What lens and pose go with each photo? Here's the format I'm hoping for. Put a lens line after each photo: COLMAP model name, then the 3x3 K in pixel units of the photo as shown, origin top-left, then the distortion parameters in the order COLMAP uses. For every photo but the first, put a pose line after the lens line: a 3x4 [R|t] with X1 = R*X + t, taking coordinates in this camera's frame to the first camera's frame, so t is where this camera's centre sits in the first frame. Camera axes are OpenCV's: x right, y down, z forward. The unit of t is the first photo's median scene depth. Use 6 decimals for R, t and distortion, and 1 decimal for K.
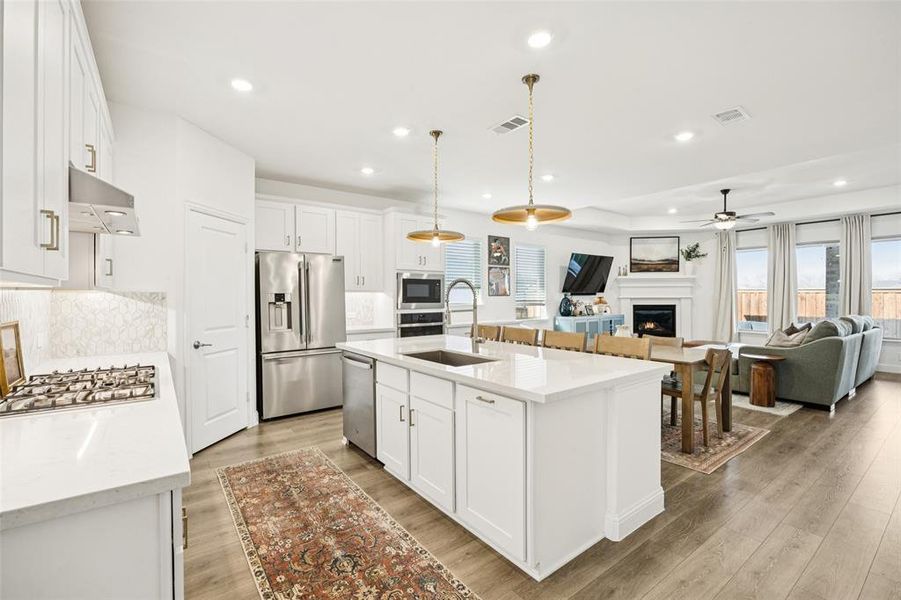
lens RADIAL K [[401.0, 0, 450.4], [0, 401.0, 295.1], [0, 0, 1]] dist [0.000534, -0.000693]
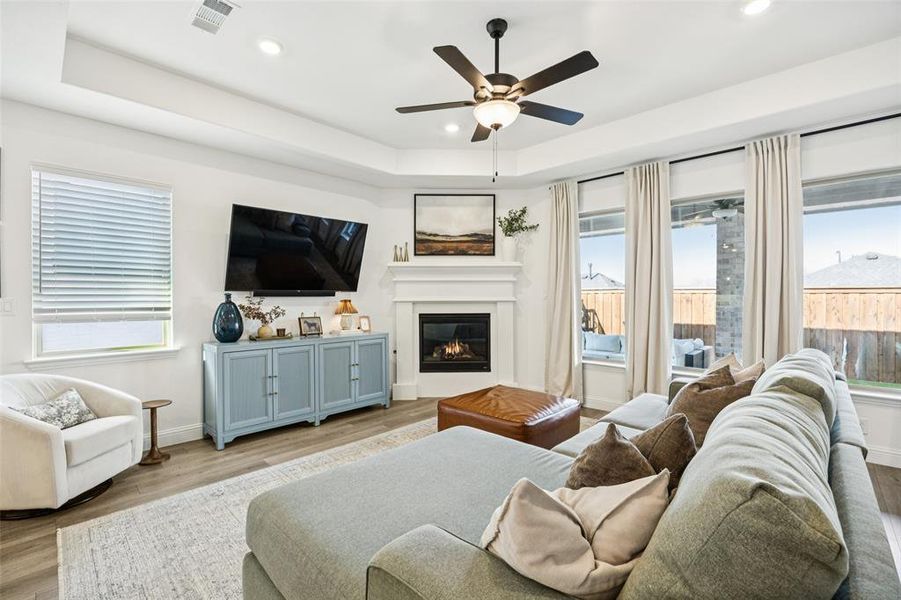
lens RADIAL K [[401.0, 0, 446.1], [0, 401.0, 301.4], [0, 0, 1]] dist [0.000534, -0.000693]
pose [[0.986247, -0.002596, 0.165259, 0.659800], [0.000863, 0.999944, 0.010555, 0.002049], [-0.165277, -0.010267, 0.986194, 0.718764]]
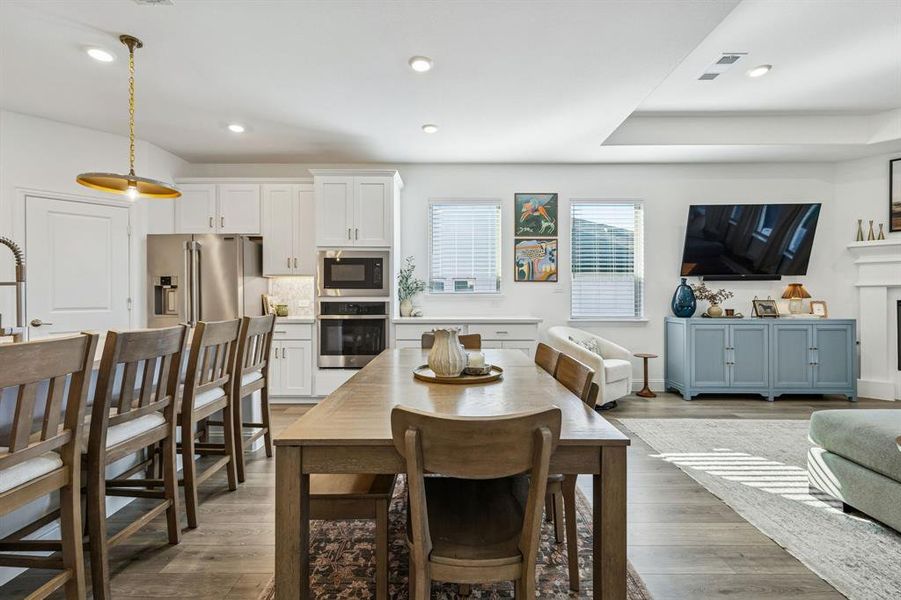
lens RADIAL K [[401.0, 0, 451.6], [0, 401.0, 293.6], [0, 0, 1]] dist [0.000534, -0.000693]
pose [[0.795731, -0.000960, -0.605650, 0.530349], [0.000232, 0.999999, -0.001281, 0.028608], [0.605651, 0.000879, 0.795730, 0.487617]]
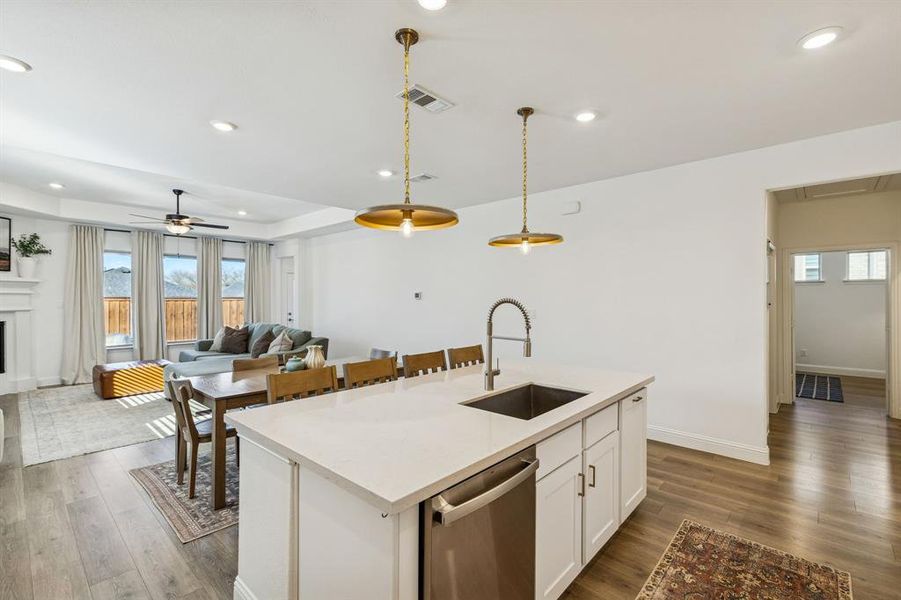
lens RADIAL K [[401.0, 0, 455.2], [0, 401.0, 299.0], [0, 0, 1]] dist [0.000534, -0.000693]
pose [[-0.187901, -0.002344, 0.982185, -0.371519], [0.001262, 0.999996, 0.002628, -0.021373], [-0.982187, 0.001734, -0.187897, 0.642901]]
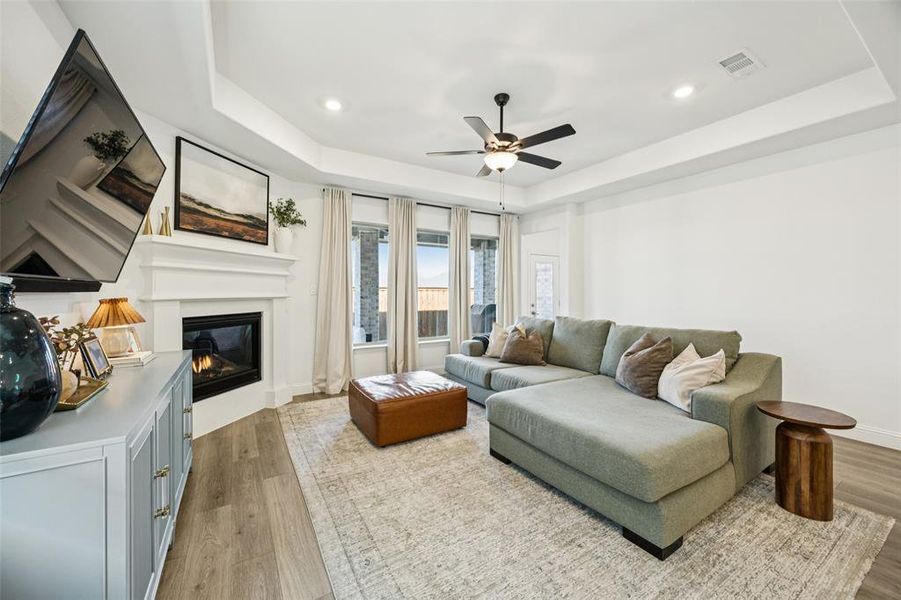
lens RADIAL K [[347.6, 0, 453.1], [0, 347.6, 291.1], [0, 0, 1]] dist [-0.004480, -0.000464]
pose [[0.092068, 0.003577, 0.995746, 0.254942], [-0.001068, 0.999993, -0.003493, 0.000450], [-0.995752, -0.000742, 0.092072, 1.183814]]
